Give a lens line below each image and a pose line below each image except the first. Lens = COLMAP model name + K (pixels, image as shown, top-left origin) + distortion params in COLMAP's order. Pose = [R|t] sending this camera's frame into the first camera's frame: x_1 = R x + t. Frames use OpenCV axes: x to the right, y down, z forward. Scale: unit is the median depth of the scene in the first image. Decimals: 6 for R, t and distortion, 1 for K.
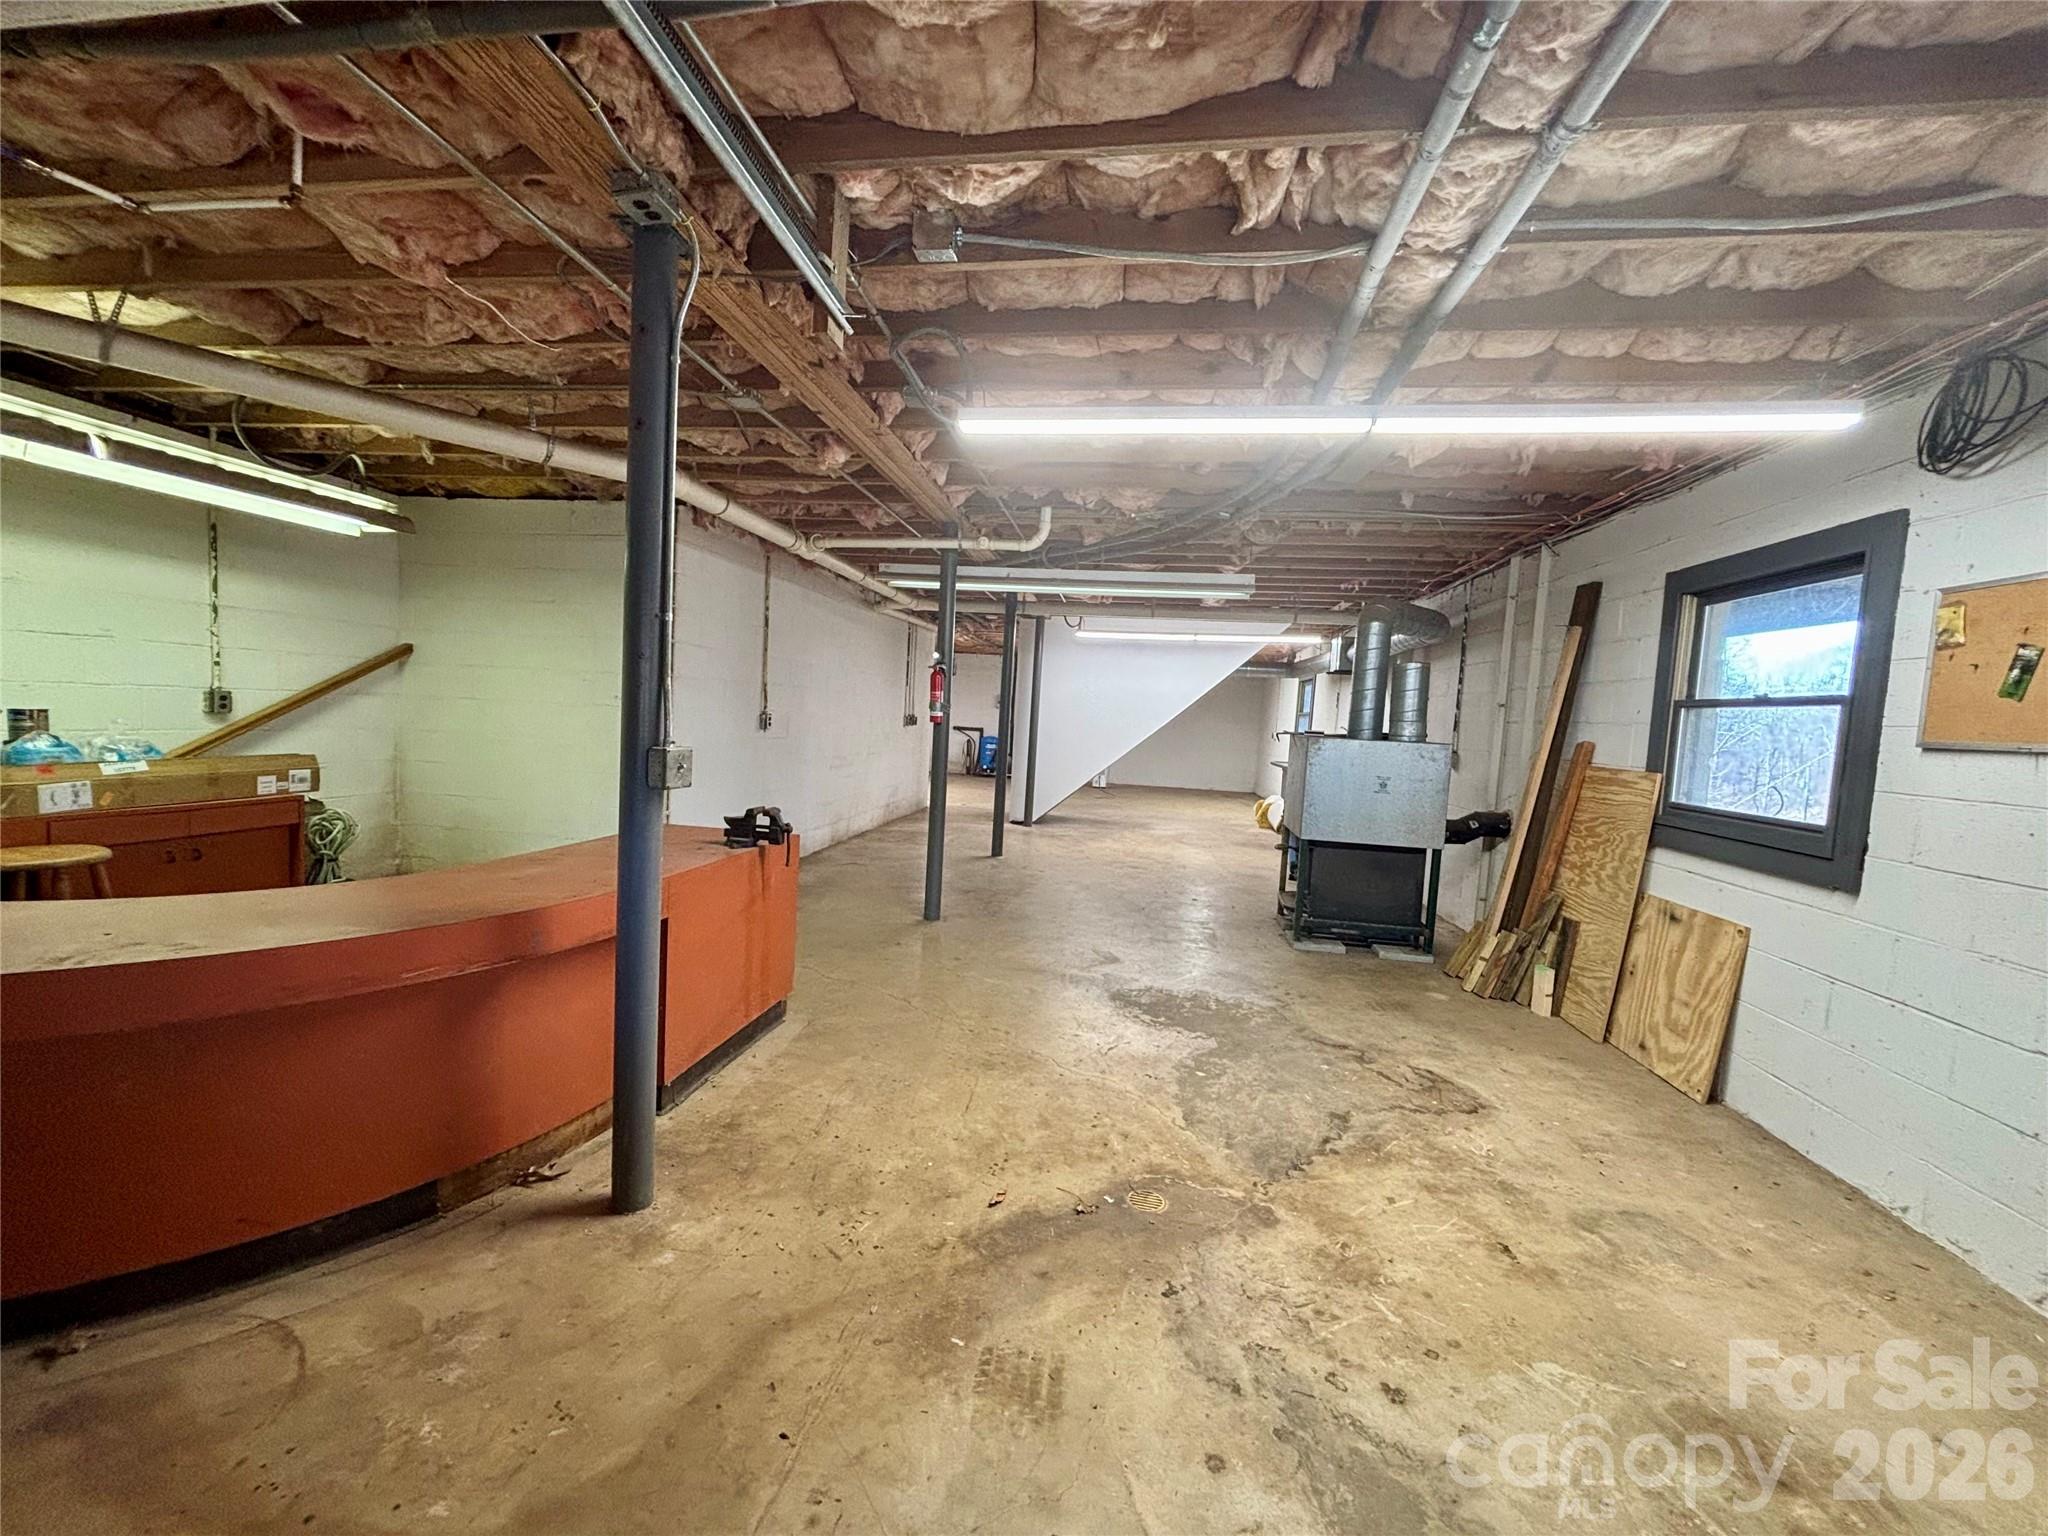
lens RADIAL K [[818.4, 0, 1024.0], [0, 818.4, 768.0], [0, 0, 1]] dist [0.000085, 0.000009]
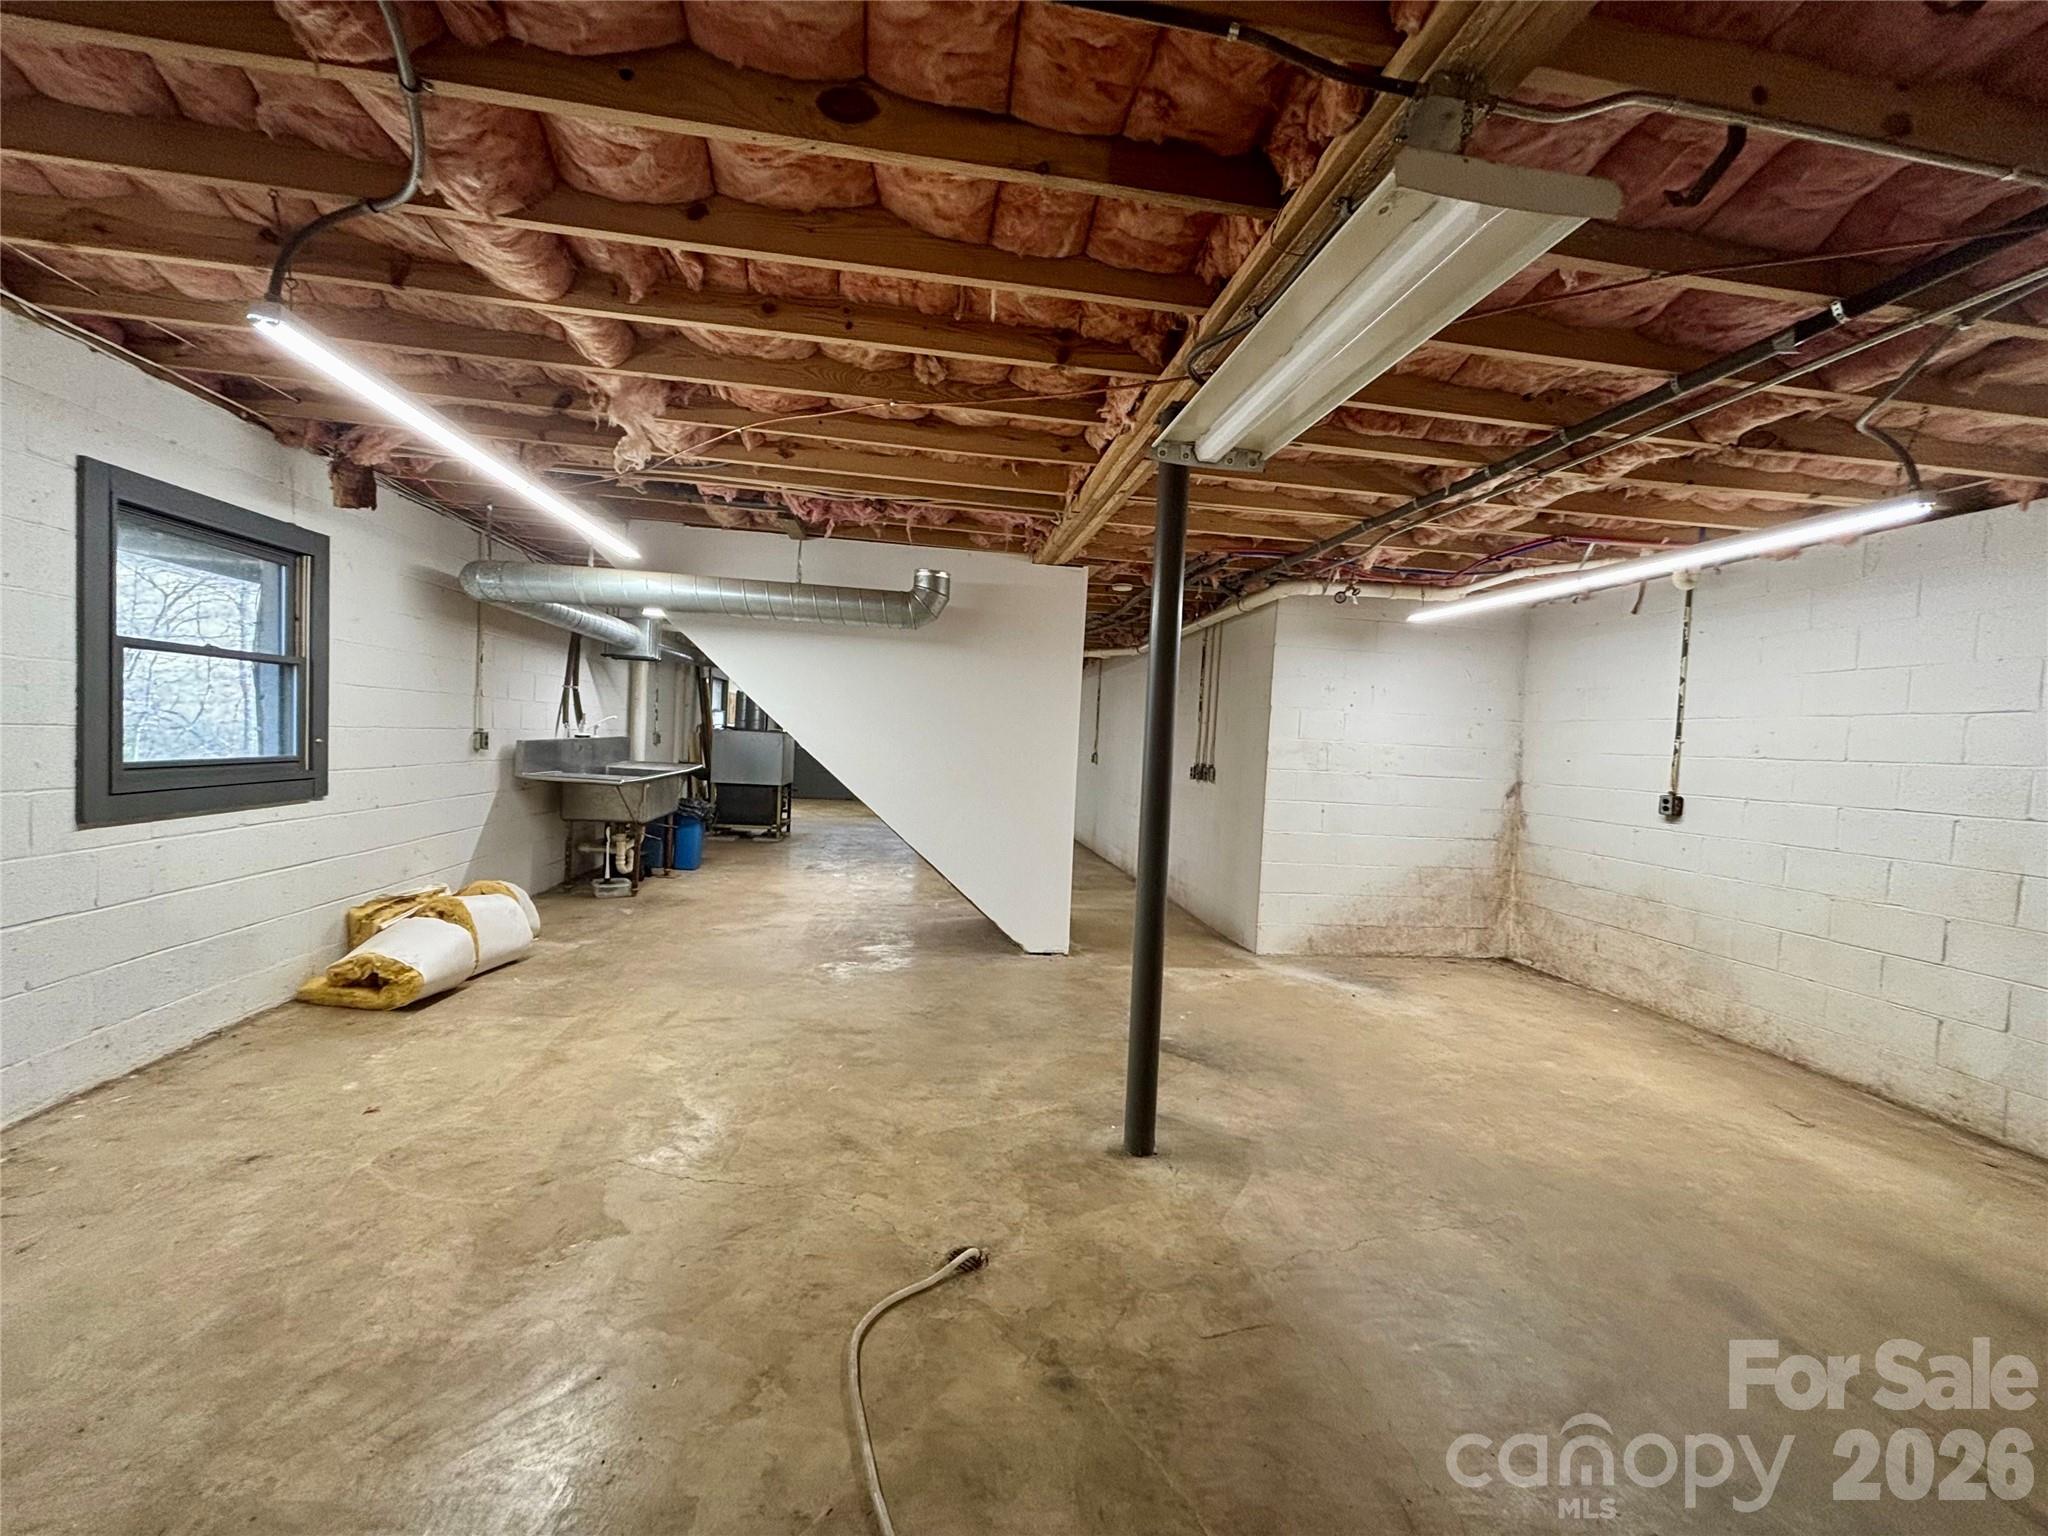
lens RADIAL K [[818.4, 0, 1024.0], [0, 818.4, 768.0], [0, 0, 1]] dist [0.000085, 0.000009]
pose [[-0.953873, -0.089356, -0.286603, 0.204873], [-0.121166, 0.988055, 0.095212, -0.156414], [0.274672, 0.125547, -0.953306, 2.267757]]
